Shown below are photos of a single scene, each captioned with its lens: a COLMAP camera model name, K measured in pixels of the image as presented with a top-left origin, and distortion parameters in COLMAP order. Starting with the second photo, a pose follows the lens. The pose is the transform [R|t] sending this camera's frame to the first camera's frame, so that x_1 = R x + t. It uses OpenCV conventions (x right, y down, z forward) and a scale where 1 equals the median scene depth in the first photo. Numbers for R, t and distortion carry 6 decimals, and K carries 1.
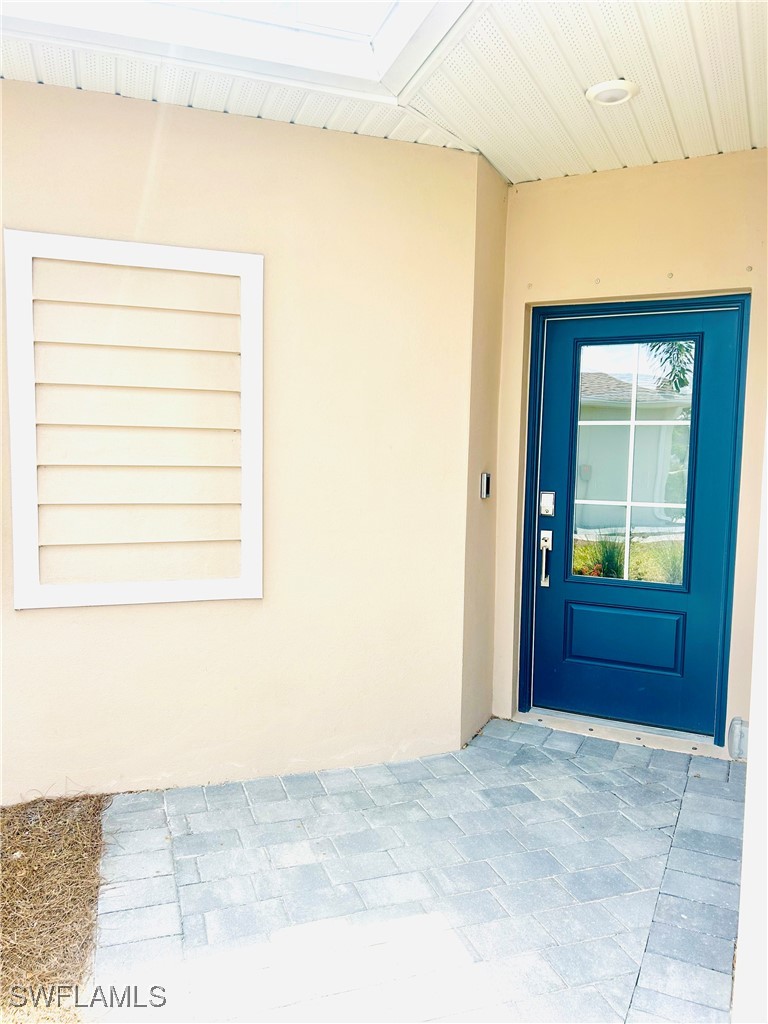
lens RADIAL K [[784.5, 0, 384.0], [0, 784.5, 512.0], [0, 0, 1]] dist [-0.000424, -0.000735]
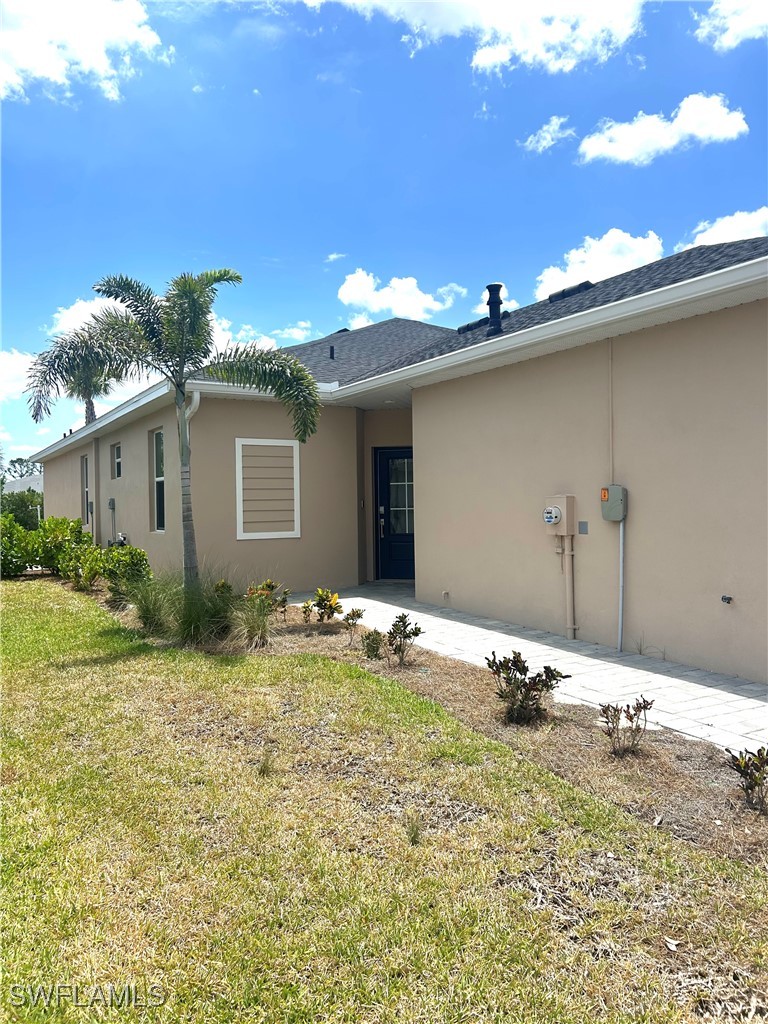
lens RADIAL K [[762.0, 0, 384.0], [0, 762.0, 512.0], [0, 0, 1]] dist [-0.006139, -0.002490]
pose [[0.982416, -0.040945, 0.182161, -0.314022], [0.052231, 0.996973, -0.057595, 0.166000], [-0.179251, 0.066096, 0.981581, -1.857738]]
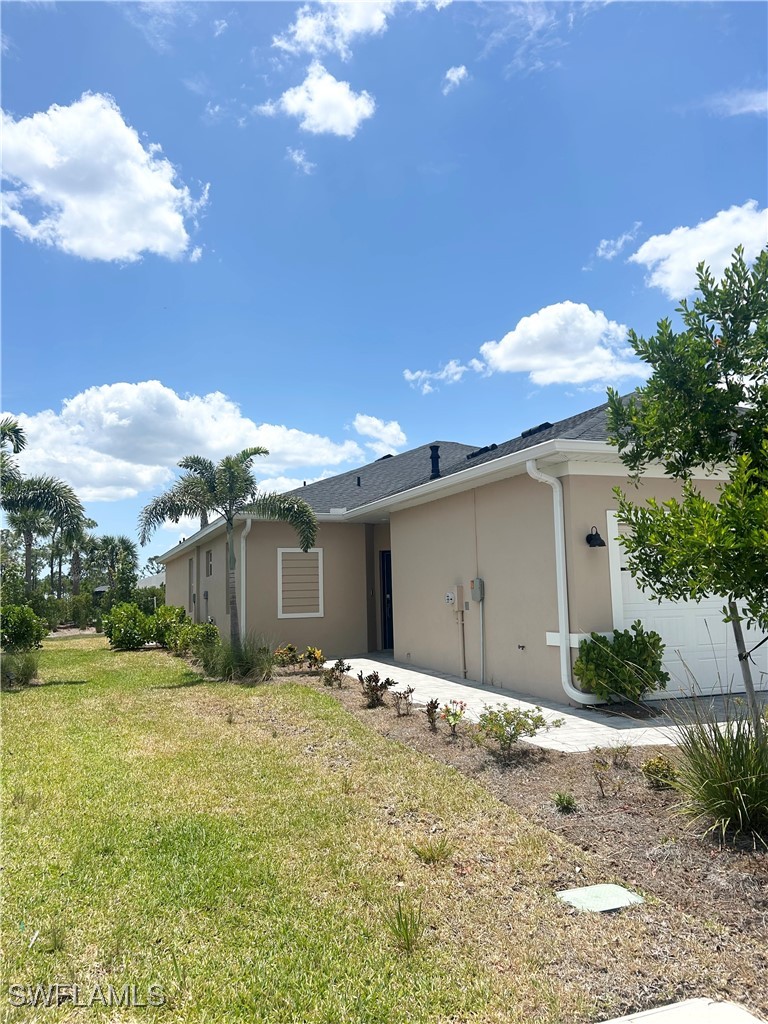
lens RADIAL K [[784.5, 0, 384.0], [0, 784.5, 512.0], [0, 0, 1]] dist [-0.000424, -0.000735]
pose [[0.998685, -0.047401, 0.019504, 0.100705], [0.050163, 0.982044, -0.181860, 0.287762], [-0.010533, 0.182599, 0.983131, -3.015988]]
